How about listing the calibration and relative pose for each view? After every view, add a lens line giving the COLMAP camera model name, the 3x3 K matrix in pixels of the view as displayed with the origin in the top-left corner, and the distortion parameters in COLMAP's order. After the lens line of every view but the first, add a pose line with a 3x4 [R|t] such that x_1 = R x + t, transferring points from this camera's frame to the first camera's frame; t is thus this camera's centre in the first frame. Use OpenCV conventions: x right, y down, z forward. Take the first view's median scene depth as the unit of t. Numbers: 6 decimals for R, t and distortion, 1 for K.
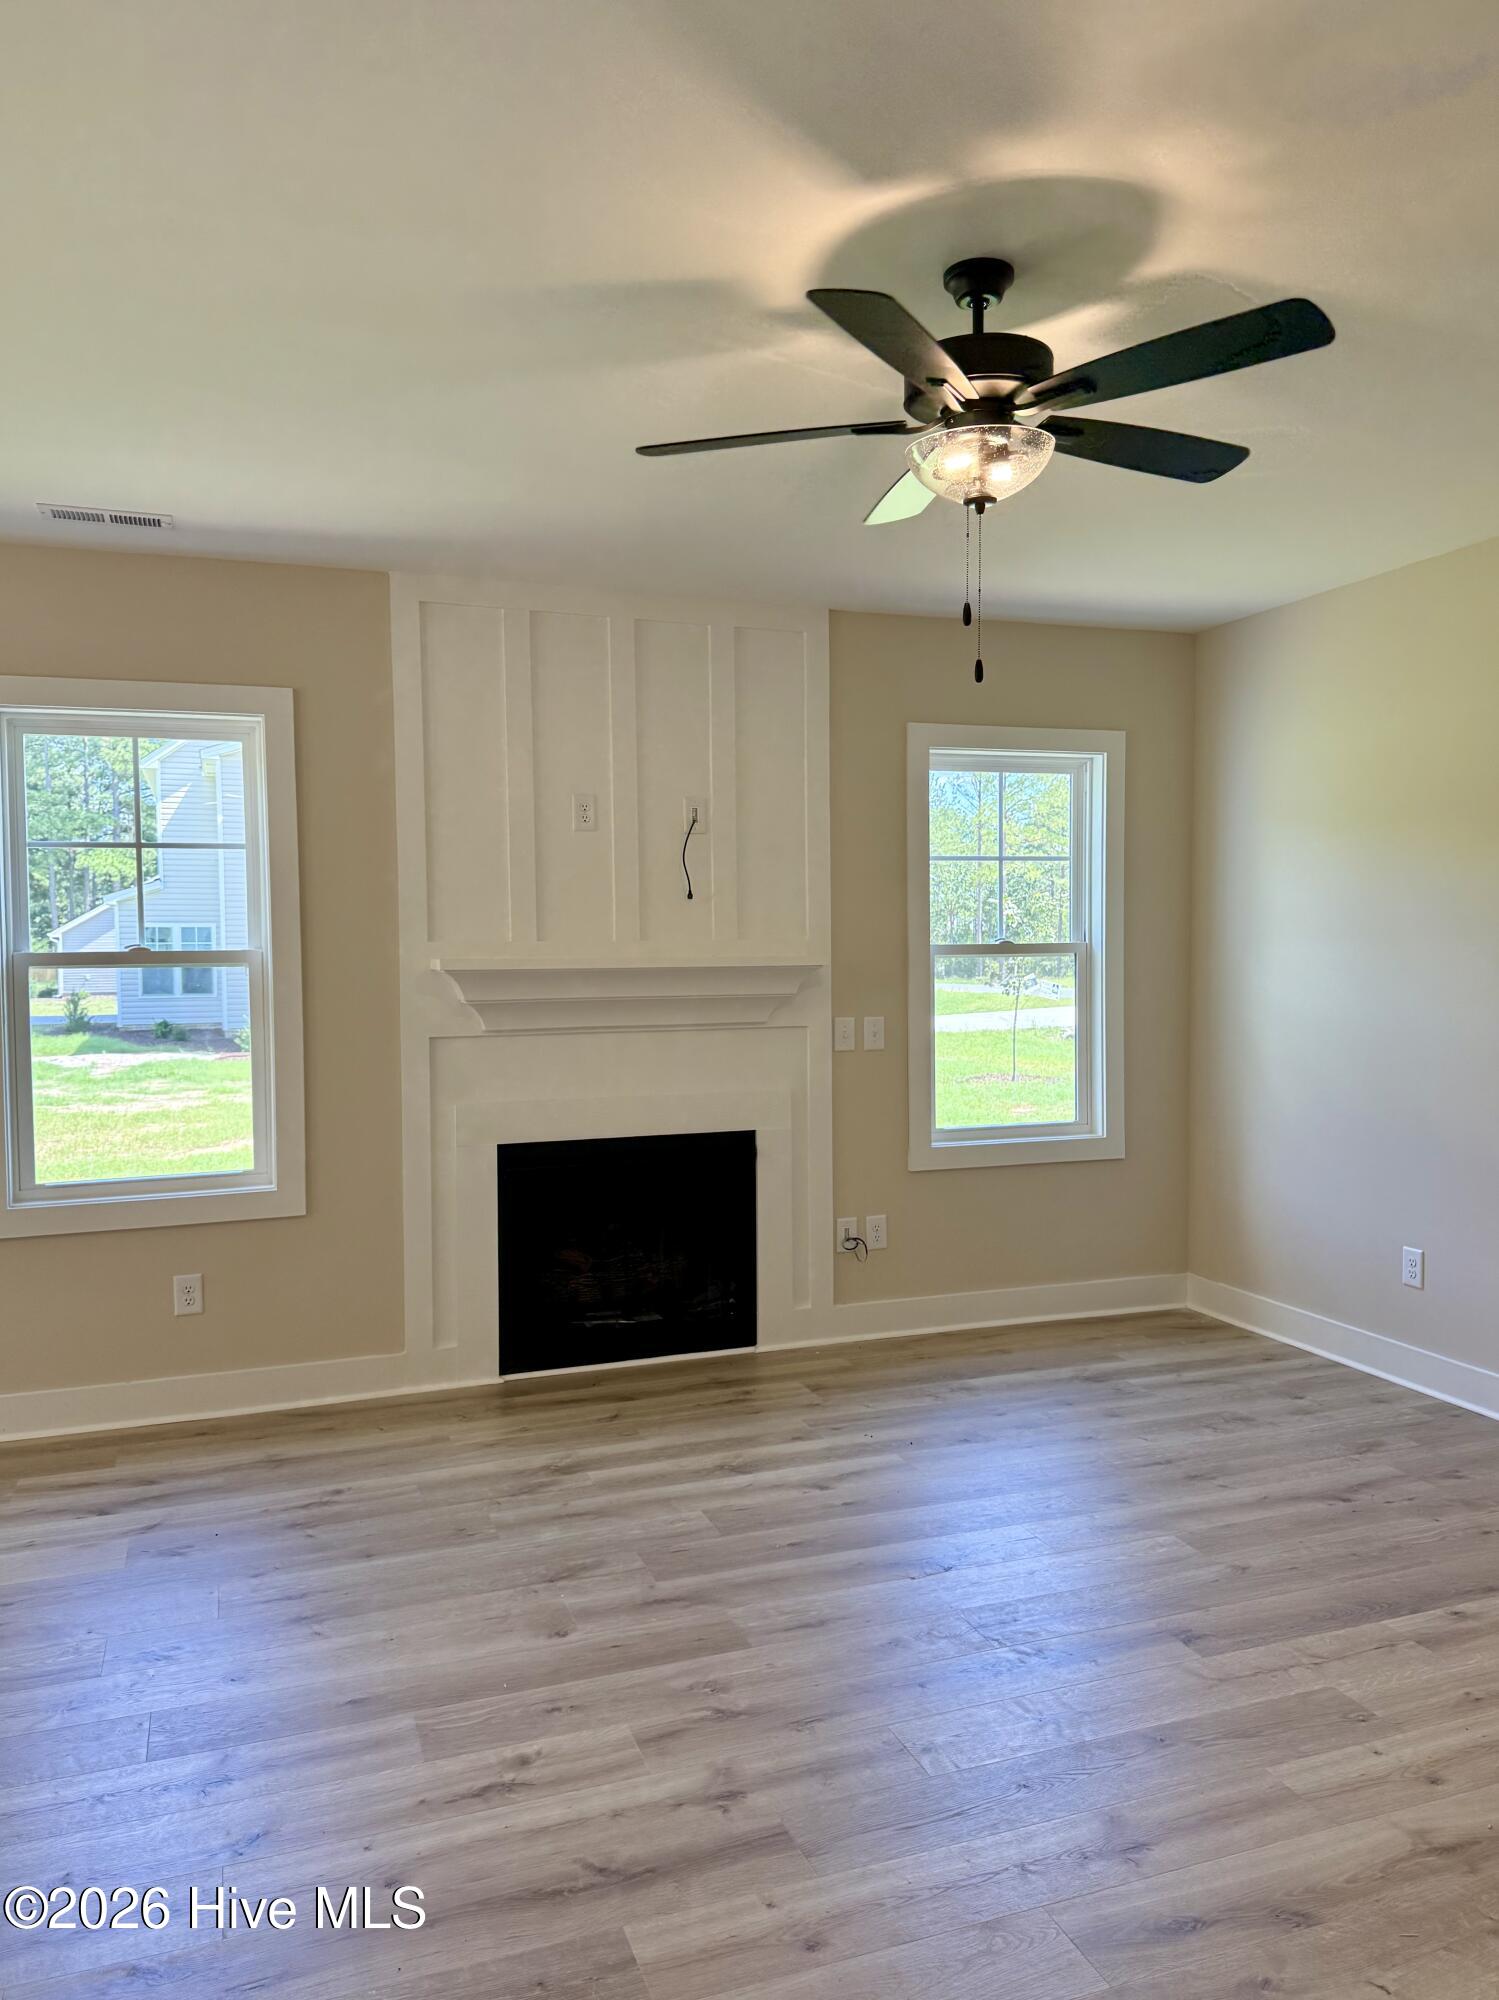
lens RADIAL K [[1422.0, 0, 749.5], [0, 1422.0, 1000.0], [0, 0, 1]] dist [-0.005650, -0.005497]
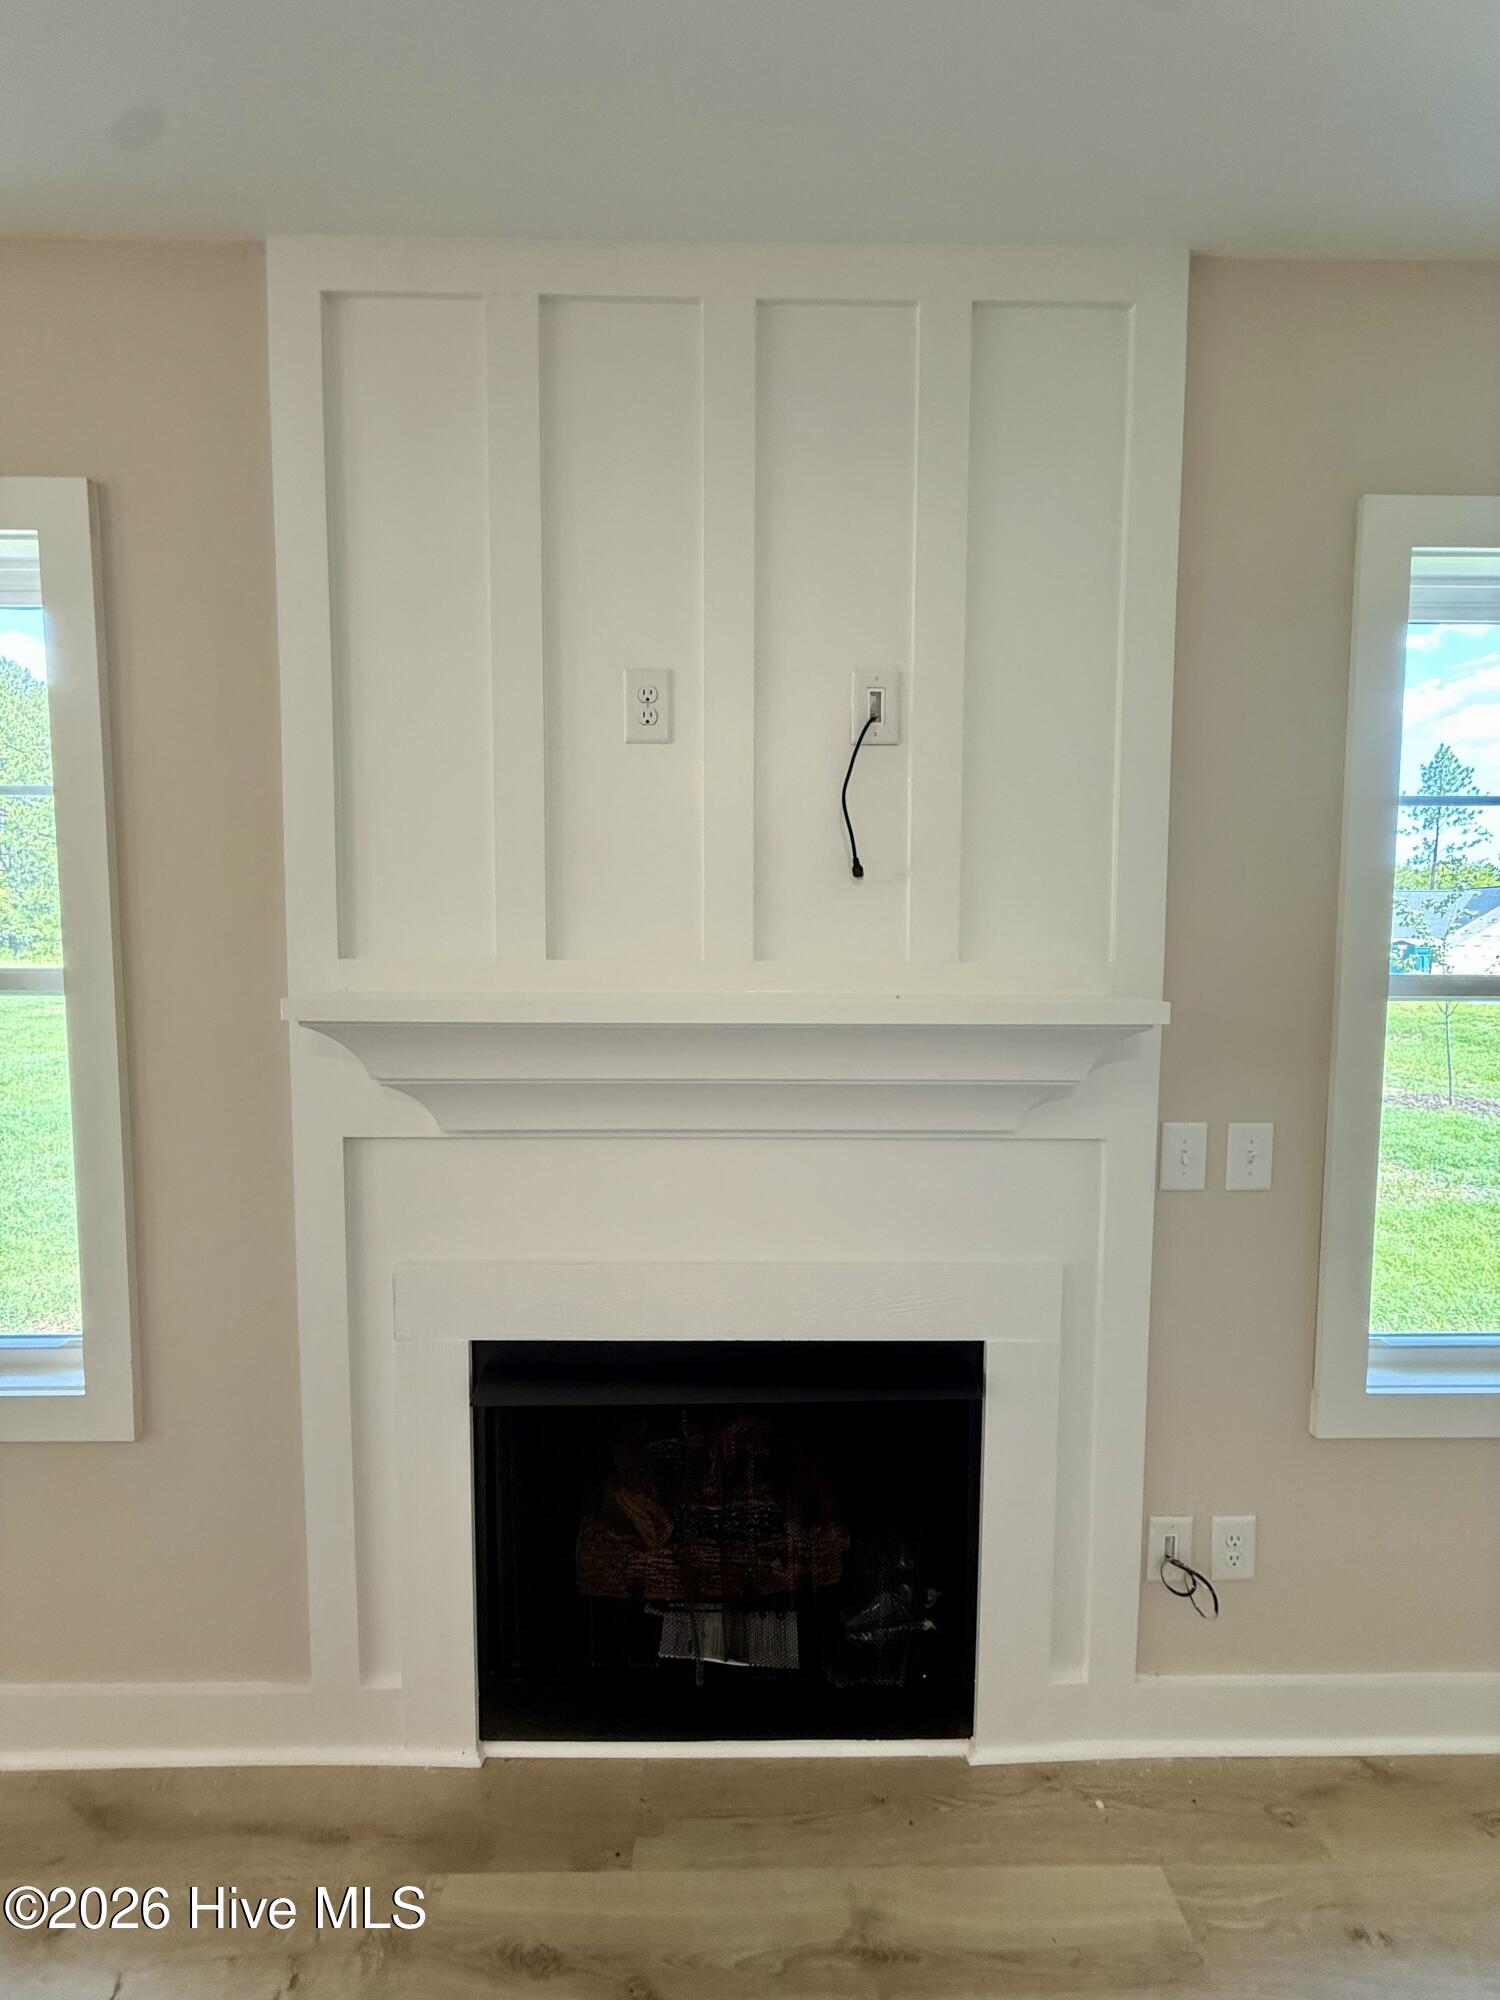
lens RADIAL K [[791.9, 0, 750.0], [0, 791.9, 1000.0], [0, 0, 1]] dist [-0.002285, 0.000078]
pose [[0.941062, 0.037069, -0.336196, 0.016523], [-0.027130, 0.999046, 0.034214, -0.036920], [0.337143, -0.023077, 0.941170, 0.726689]]
